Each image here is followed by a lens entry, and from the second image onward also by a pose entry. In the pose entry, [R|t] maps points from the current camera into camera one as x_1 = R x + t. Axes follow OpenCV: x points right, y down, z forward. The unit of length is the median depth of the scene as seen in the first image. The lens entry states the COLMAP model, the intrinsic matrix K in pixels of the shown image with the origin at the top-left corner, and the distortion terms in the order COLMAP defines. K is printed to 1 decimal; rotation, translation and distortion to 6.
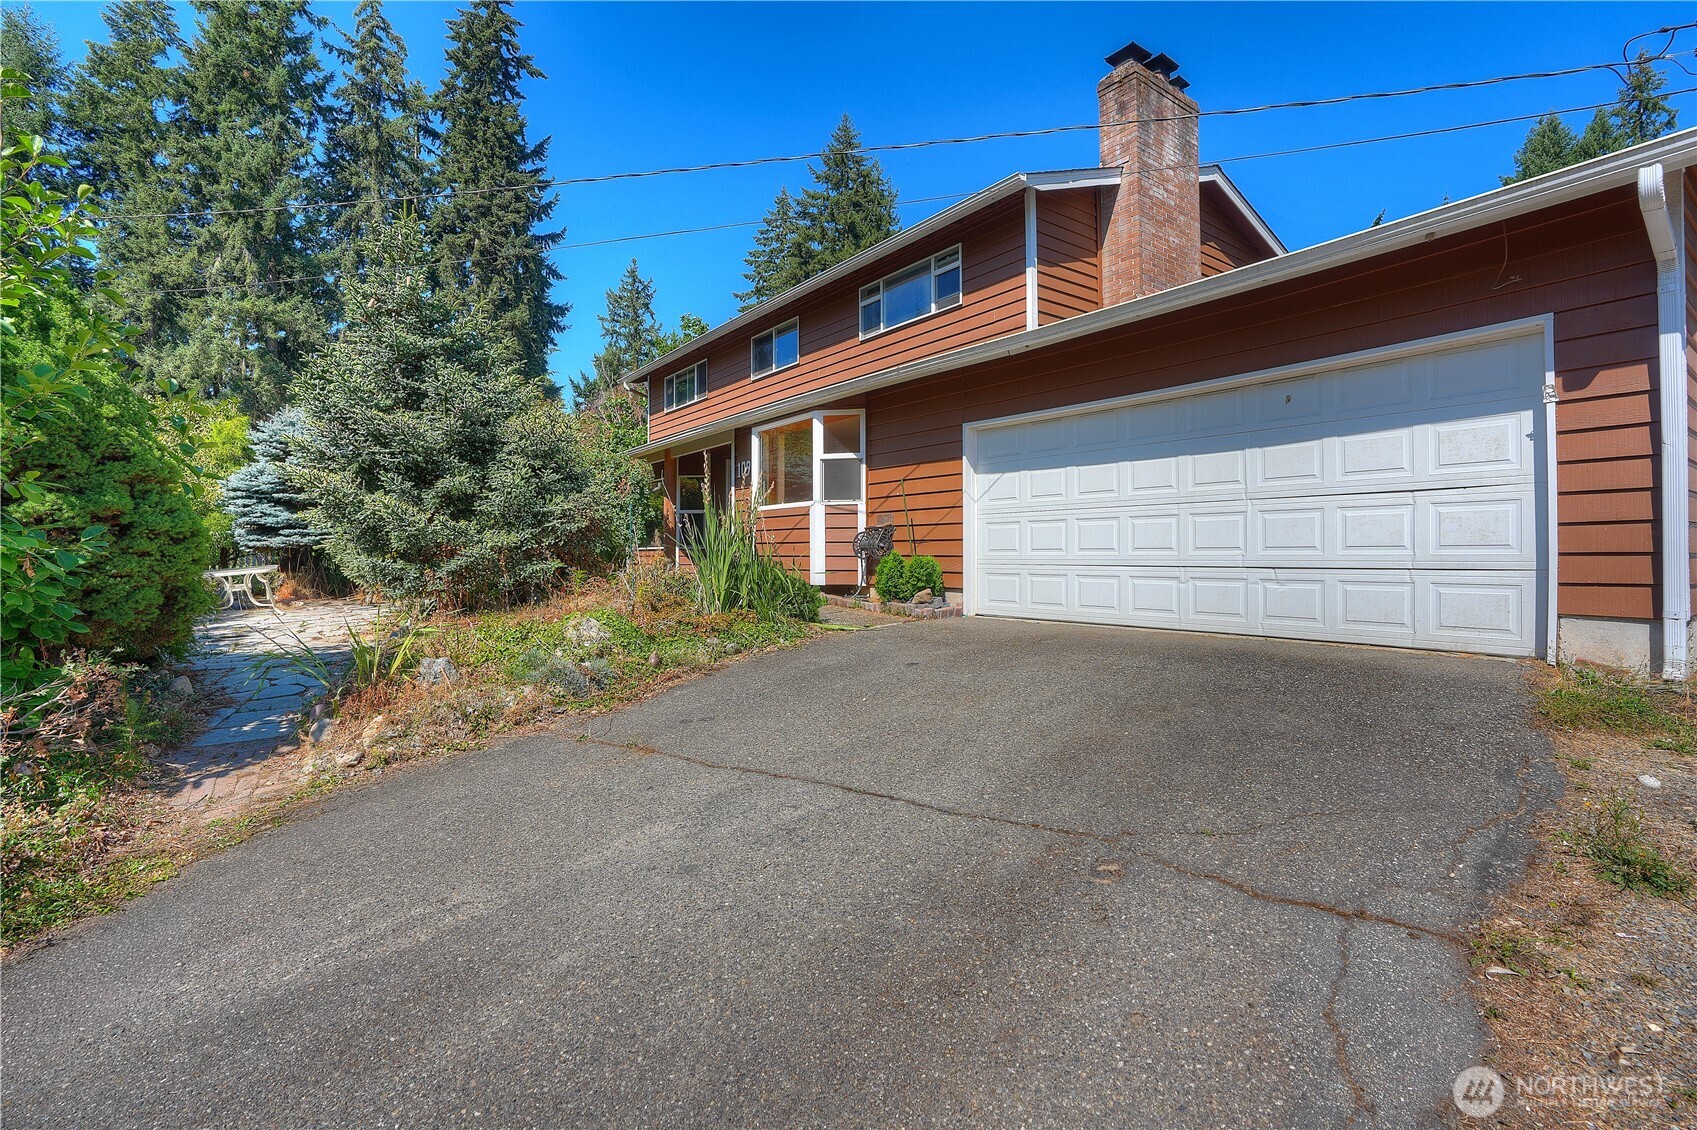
lens RADIAL K [[782.0, 0, 851.2], [0, 782.0, 552.4], [0, 0, 1]] dist [-0.069878, 0.027540]
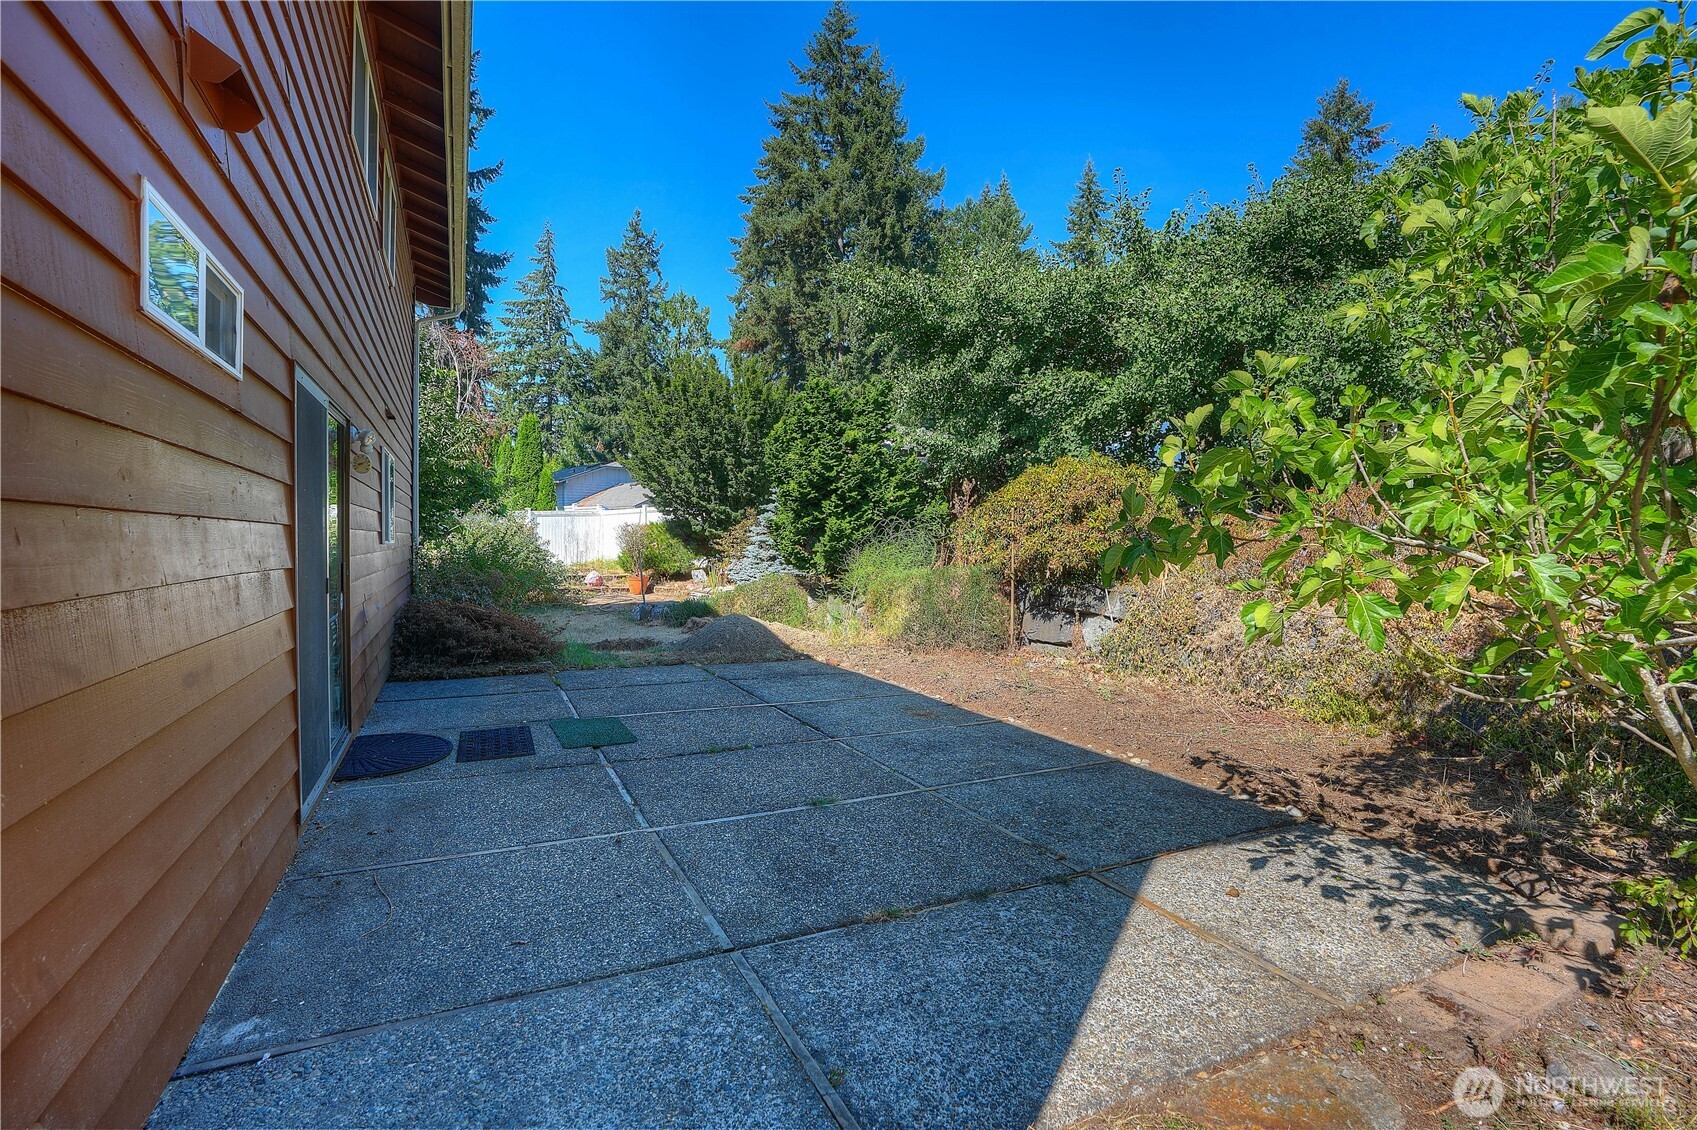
lens RADIAL K [[782.0, 0, 851.2], [0, 782.0, 552.4], [0, 0, 1]] dist [-0.069878, 0.027540]
pose [[0.986188, 0.008478, -0.165410, 0.141340], [-0.005255, 0.999788, 0.019915, -0.012786], [0.165544, -0.018771, 0.986024, 0.222645]]
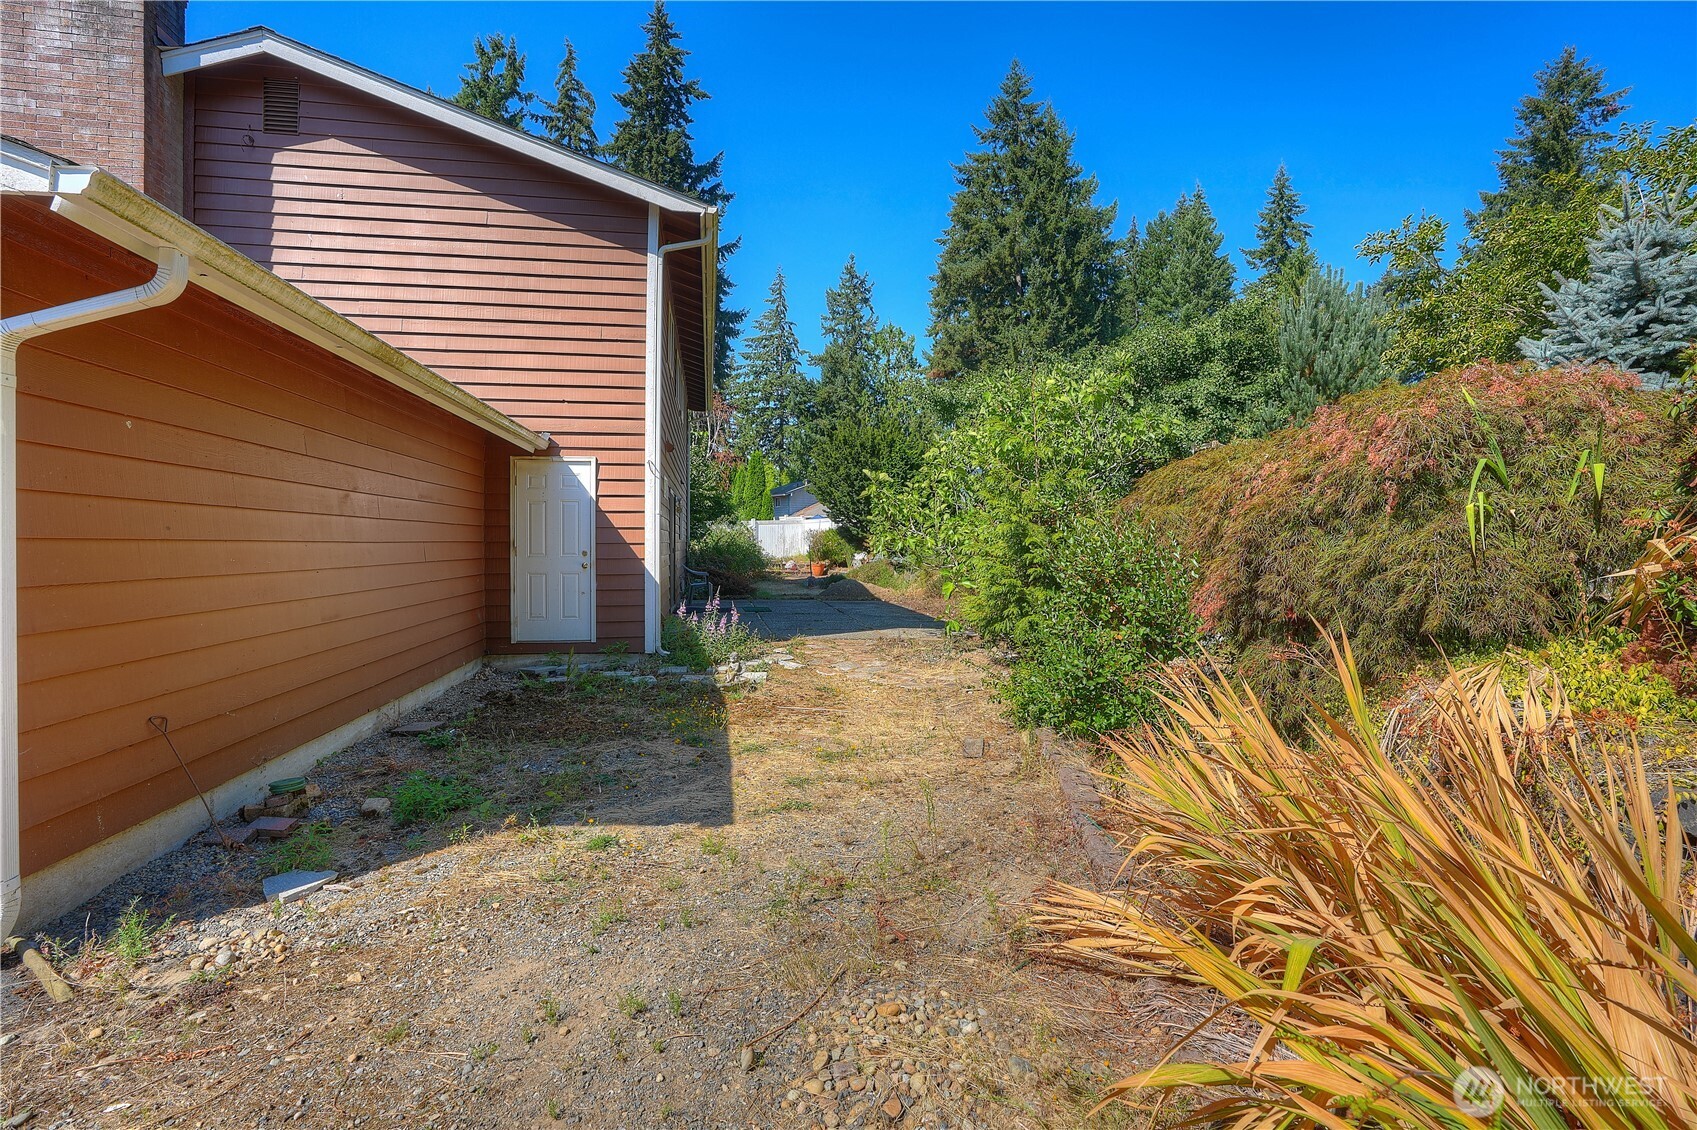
lens RADIAL K [[782.0, 0, 851.2], [0, 782.0, 552.4], [0, 0, 1]] dist [-0.069878, 0.027540]
pose [[0.897751, 0.011411, -0.440356, 0.221356], [-0.004734, 0.999857, 0.016259, -0.011632], [0.440478, -0.012512, 0.897676, 0.113200]]
